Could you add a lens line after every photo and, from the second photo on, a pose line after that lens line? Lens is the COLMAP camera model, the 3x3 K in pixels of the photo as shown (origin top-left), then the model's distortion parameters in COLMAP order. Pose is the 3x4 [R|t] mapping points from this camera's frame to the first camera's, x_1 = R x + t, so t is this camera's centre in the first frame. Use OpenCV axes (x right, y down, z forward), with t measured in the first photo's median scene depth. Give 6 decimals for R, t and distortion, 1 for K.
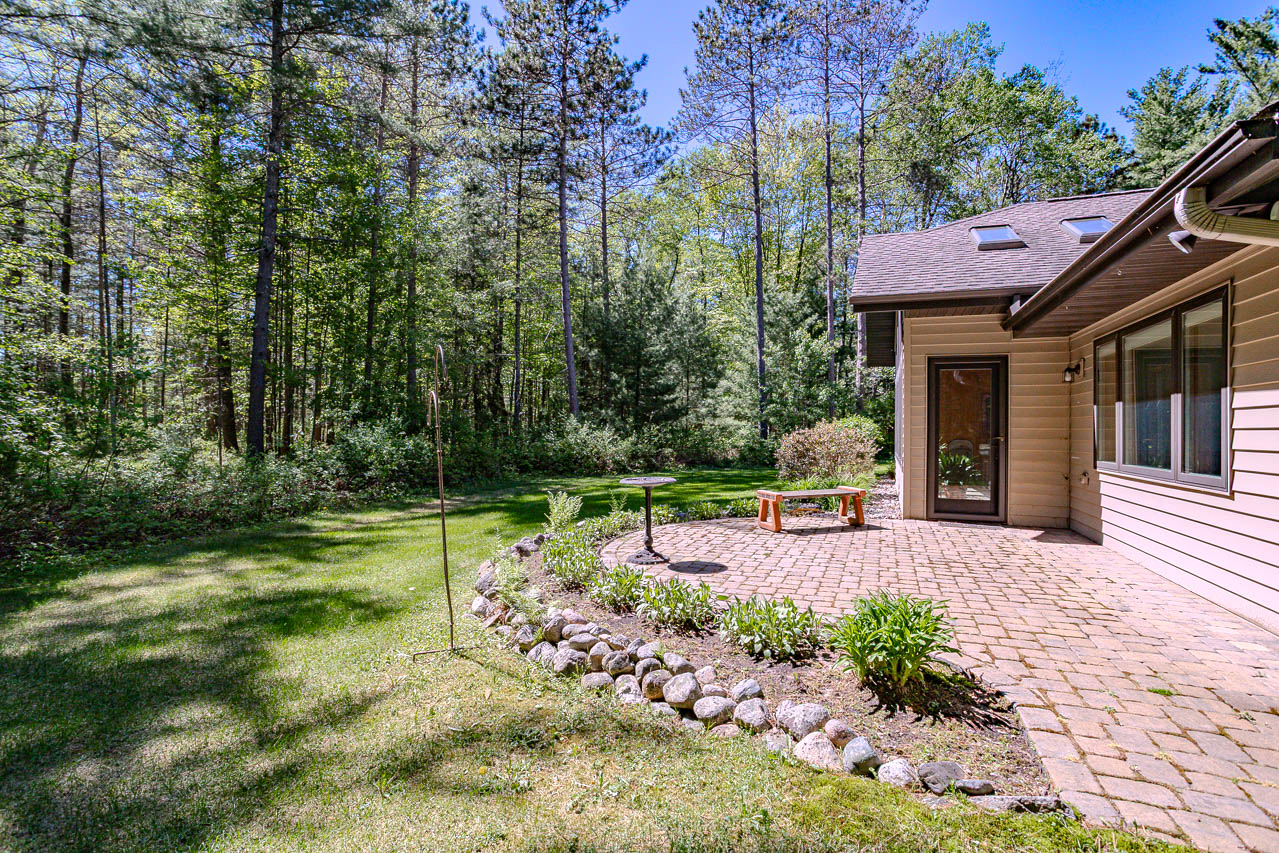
lens RADIAL K [[616.3, 0, 633.5], [0, 616.3, 426.0], [0, 0, 1]] dist [-0.061474, 0.034611]
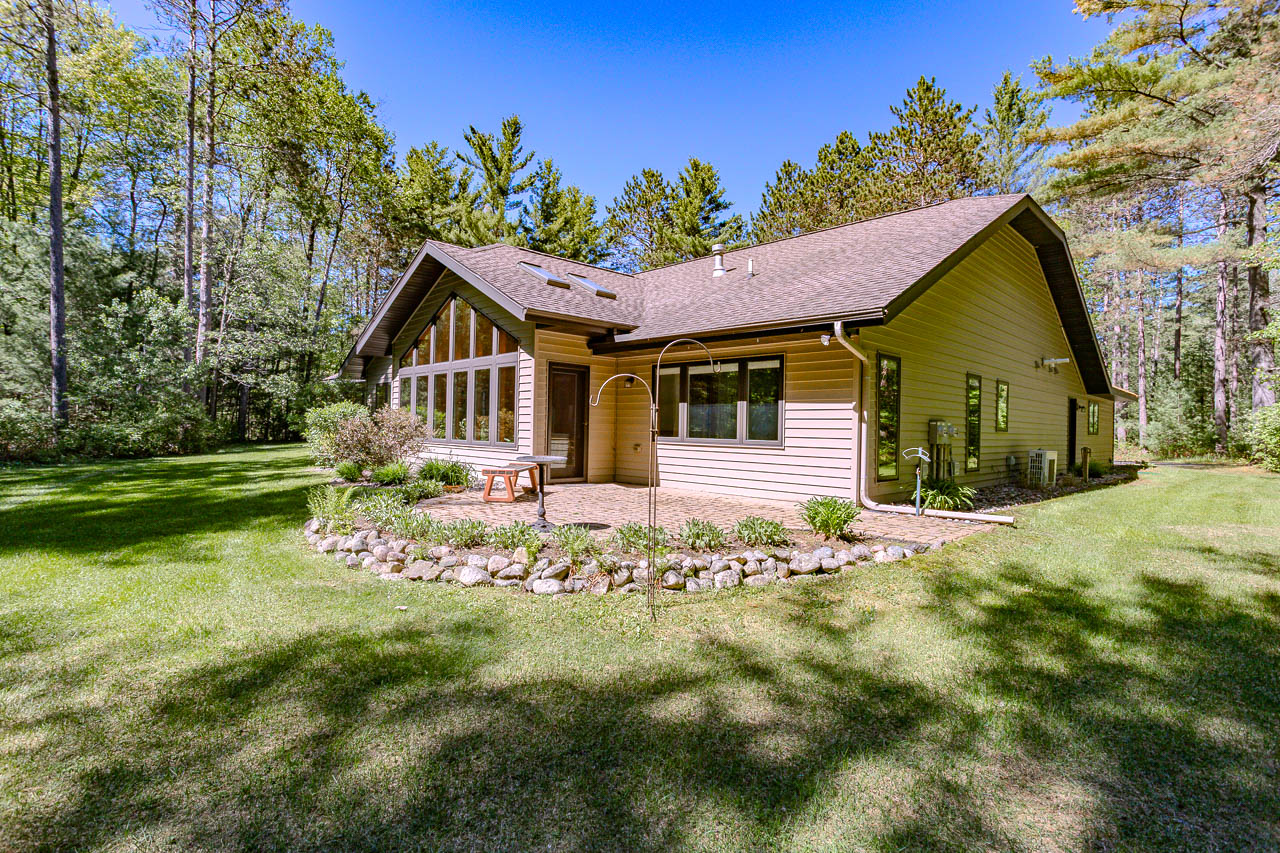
lens RADIAL K [[616.8, 0, 634.0], [0, 616.8, 426.0], [0, 0, 1]] dist [-0.061474, 0.034611]
pose [[0.411754, 0.004098, 0.911286, -1.157915], [-0.022522, 0.999730, 0.005681, 0.027540], [-0.911017, -0.022863, 0.411735, 0.487434]]
